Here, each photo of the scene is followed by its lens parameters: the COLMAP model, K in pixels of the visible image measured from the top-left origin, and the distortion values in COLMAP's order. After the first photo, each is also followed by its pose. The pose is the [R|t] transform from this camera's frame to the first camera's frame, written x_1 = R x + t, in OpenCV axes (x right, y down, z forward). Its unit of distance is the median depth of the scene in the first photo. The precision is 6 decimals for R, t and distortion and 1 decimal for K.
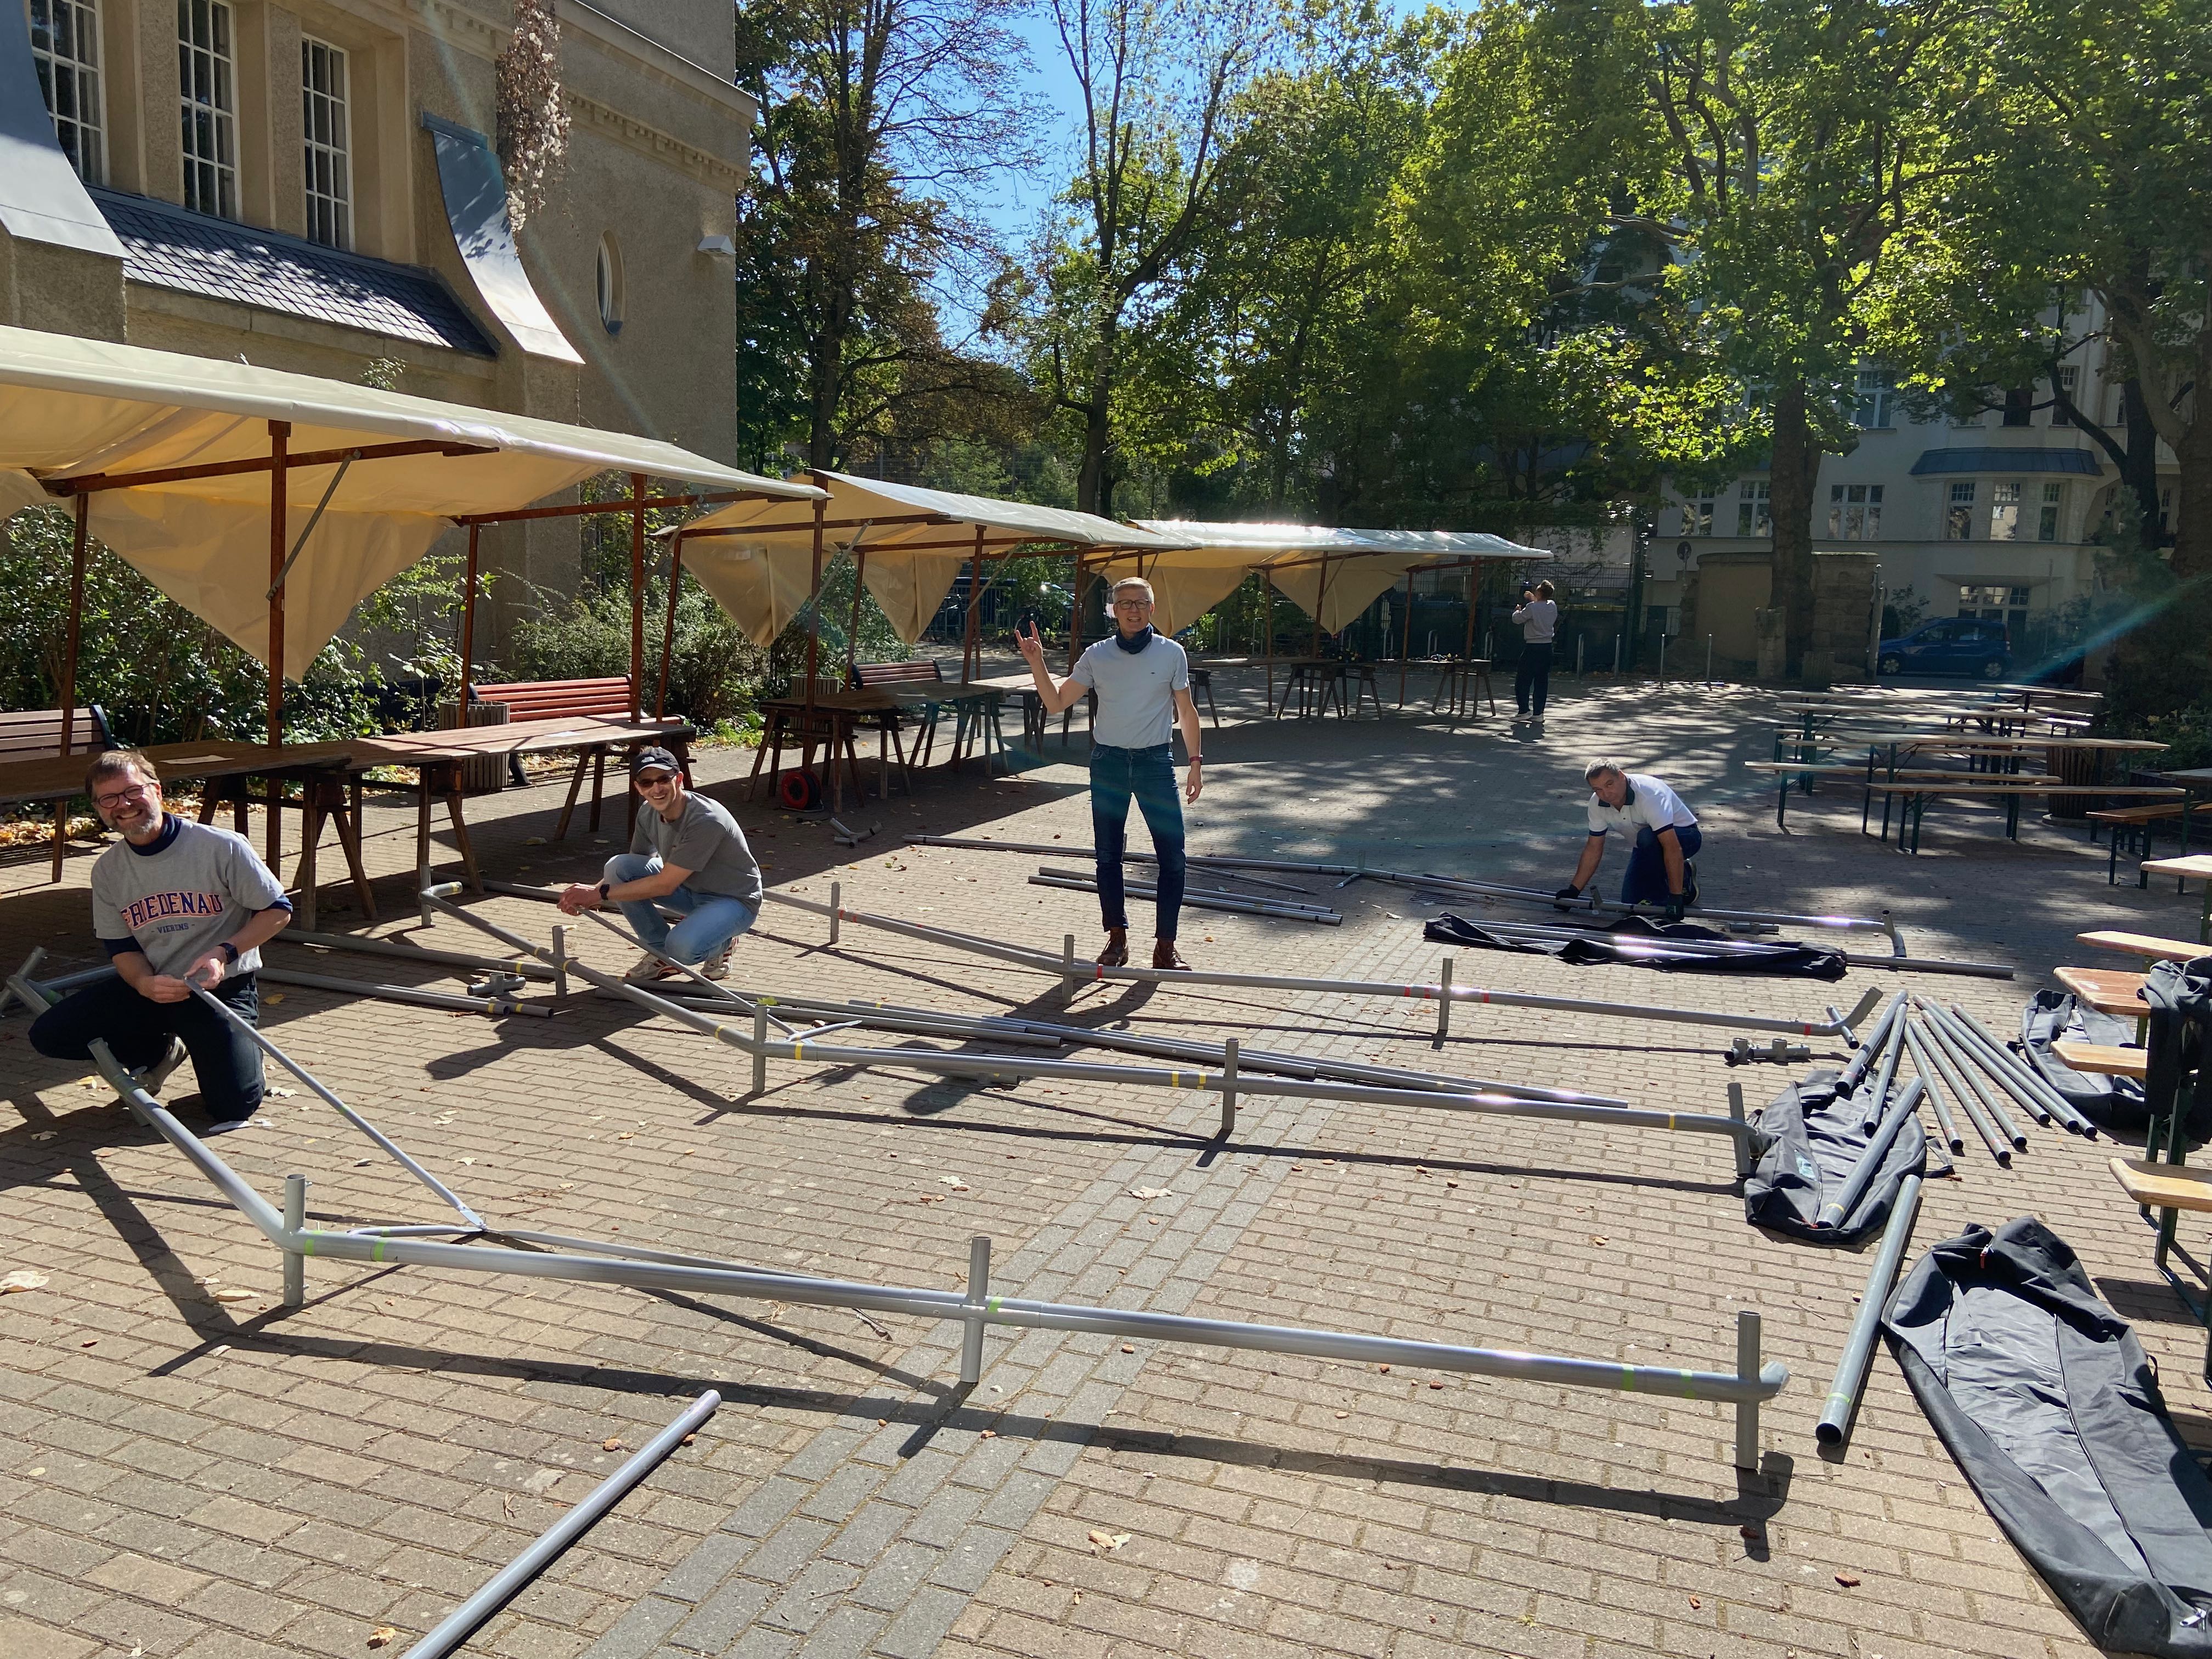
lens RADIAL K [[1656.8, 0, 1097.6], [0, 1656.8, 827.2], [0, 0, 1]] dist [0.114150, -0.137079]
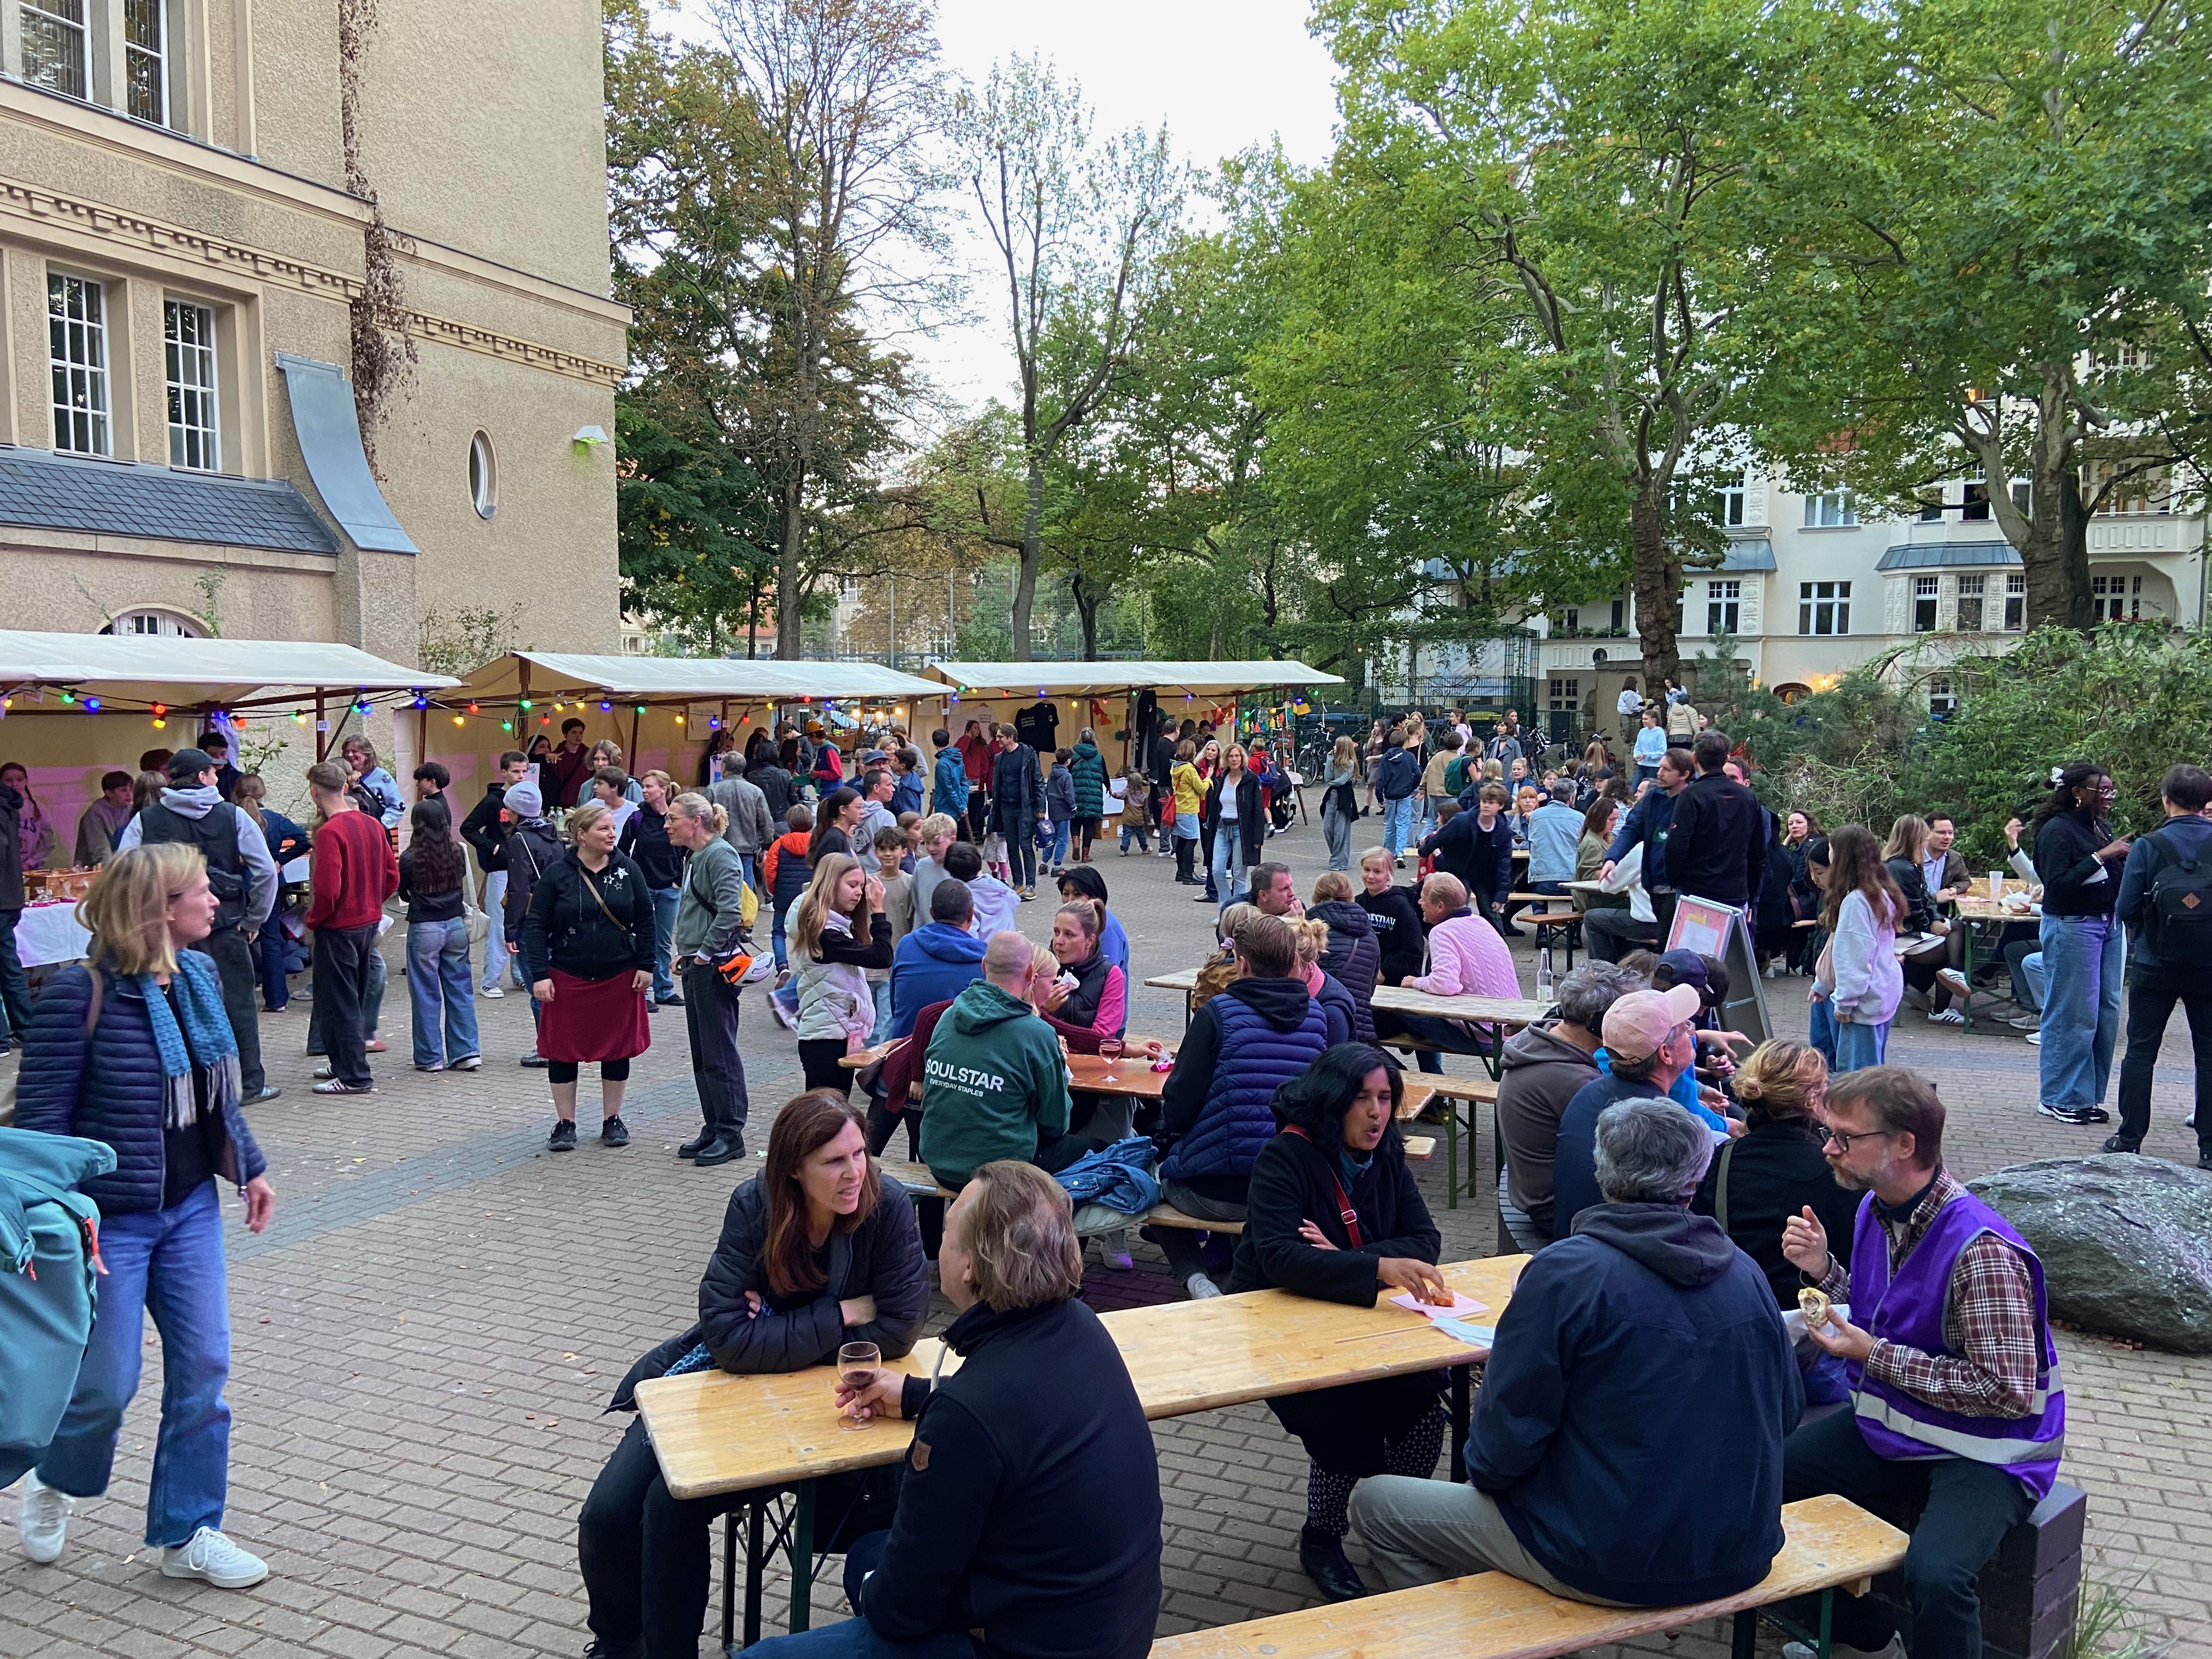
lens RADIAL K [[1656.8, 0, 1104.8], [0, 1656.8, 829.8], [0, 0, 1]] dist [0.114150, -0.137079]
pose [[0.997865, -0.022035, -0.061477, 0.111358], [0.018539, 0.998210, -0.056866, -0.002735], [0.062620, 0.055605, 0.996487, -0.061840]]
